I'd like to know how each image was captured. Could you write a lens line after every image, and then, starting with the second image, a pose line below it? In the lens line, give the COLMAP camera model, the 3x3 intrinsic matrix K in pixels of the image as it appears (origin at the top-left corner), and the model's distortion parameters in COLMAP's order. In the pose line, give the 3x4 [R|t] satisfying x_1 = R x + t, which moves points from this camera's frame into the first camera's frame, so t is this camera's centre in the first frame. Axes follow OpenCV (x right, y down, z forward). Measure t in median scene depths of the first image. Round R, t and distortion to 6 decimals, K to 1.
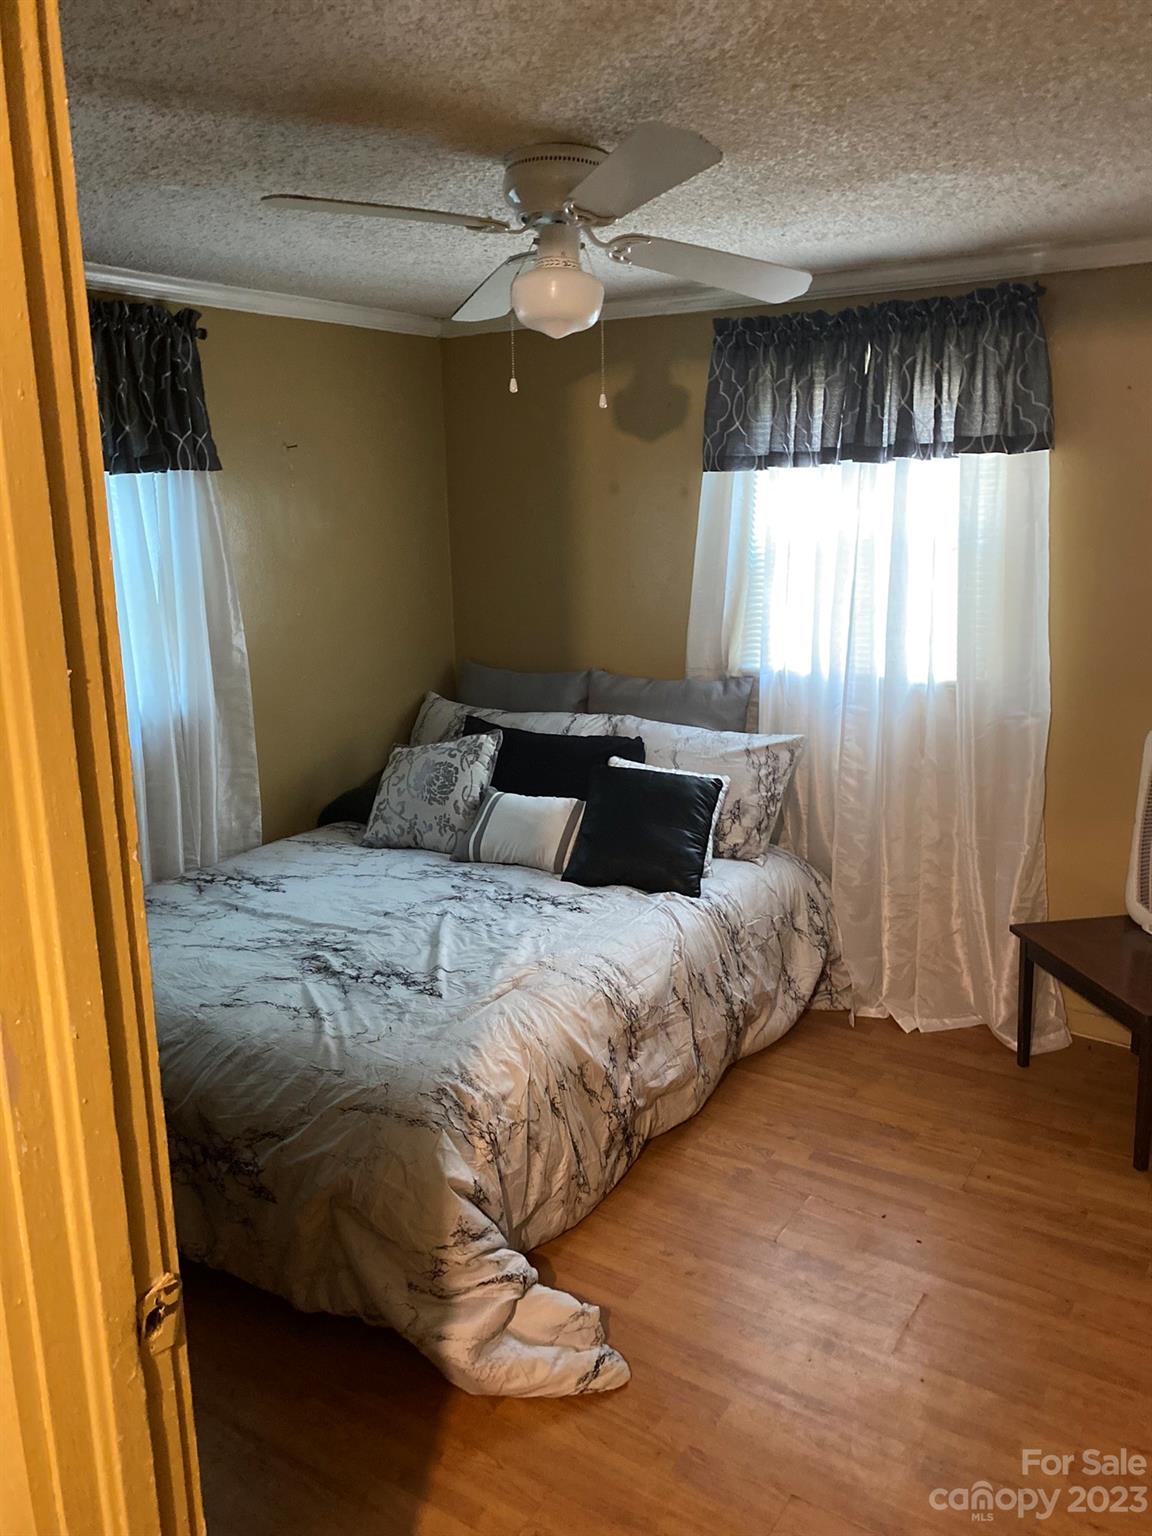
lens RADIAL K [[1180.7, 0, 569.5], [0, 1180.7, 754.4], [0, 0, 1]] dist [0.020322, -0.025458]
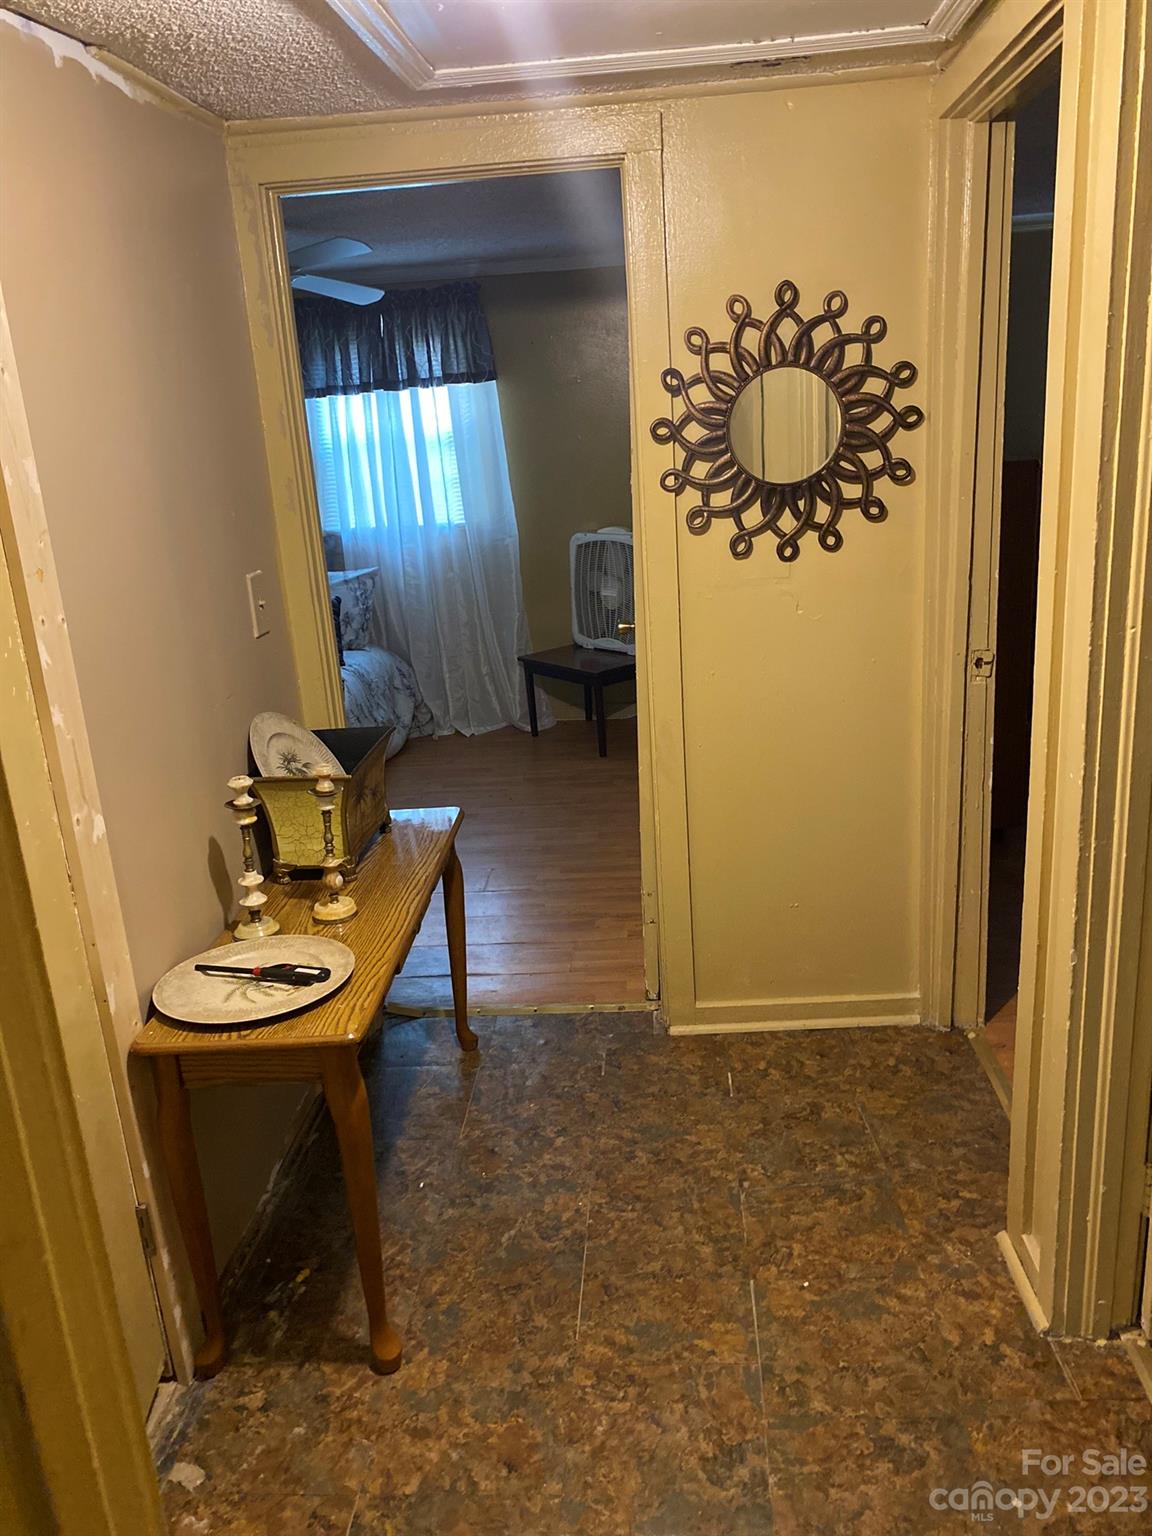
lens RADIAL K [[1180.7, 0, 578.8], [0, 1180.7, 774.8], [0, 0, 1]] dist [0.020322, -0.025458]
pose [[0.873366, -0.182278, 0.451671, -0.359397], [0.147923, 0.982796, 0.110592, 0.130857], [-0.464059, -0.029775, 0.885304, -0.579952]]
